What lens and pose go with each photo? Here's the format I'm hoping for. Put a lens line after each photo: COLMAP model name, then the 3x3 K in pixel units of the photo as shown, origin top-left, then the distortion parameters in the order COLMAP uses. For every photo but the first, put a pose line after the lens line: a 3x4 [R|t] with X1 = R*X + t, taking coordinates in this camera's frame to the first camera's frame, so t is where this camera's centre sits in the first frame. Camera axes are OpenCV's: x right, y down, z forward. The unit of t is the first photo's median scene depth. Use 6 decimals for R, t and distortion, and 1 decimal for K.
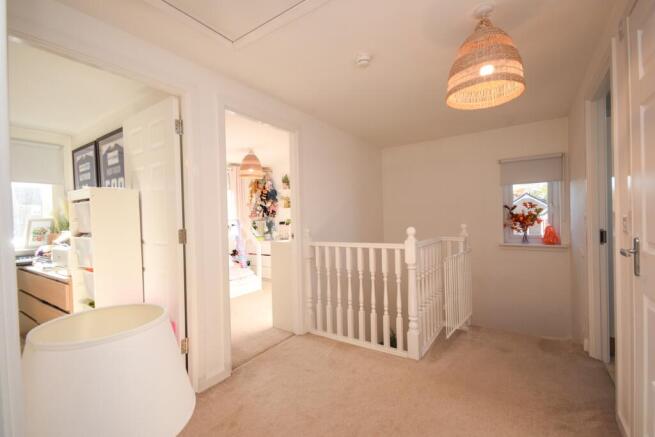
lens RADIAL K [[292.9, 0, 327.7], [0, 292.9, 221.8], [0, 0, 1]] dist [0.004906, 0.000462]
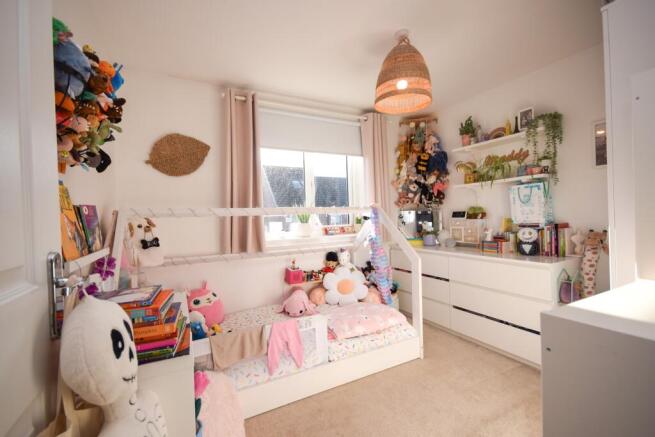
lens RADIAL K [[292.9, 0, 324.8], [0, 292.9, 218.3], [0, 0, 1]] dist [0.004906, 0.000462]
pose [[0.882779, 0.004490, -0.469766, -0.121831], [0.000158, 0.999951, 0.009854, 0.006046], [0.469788, -0.008773, 0.882736, 0.434626]]
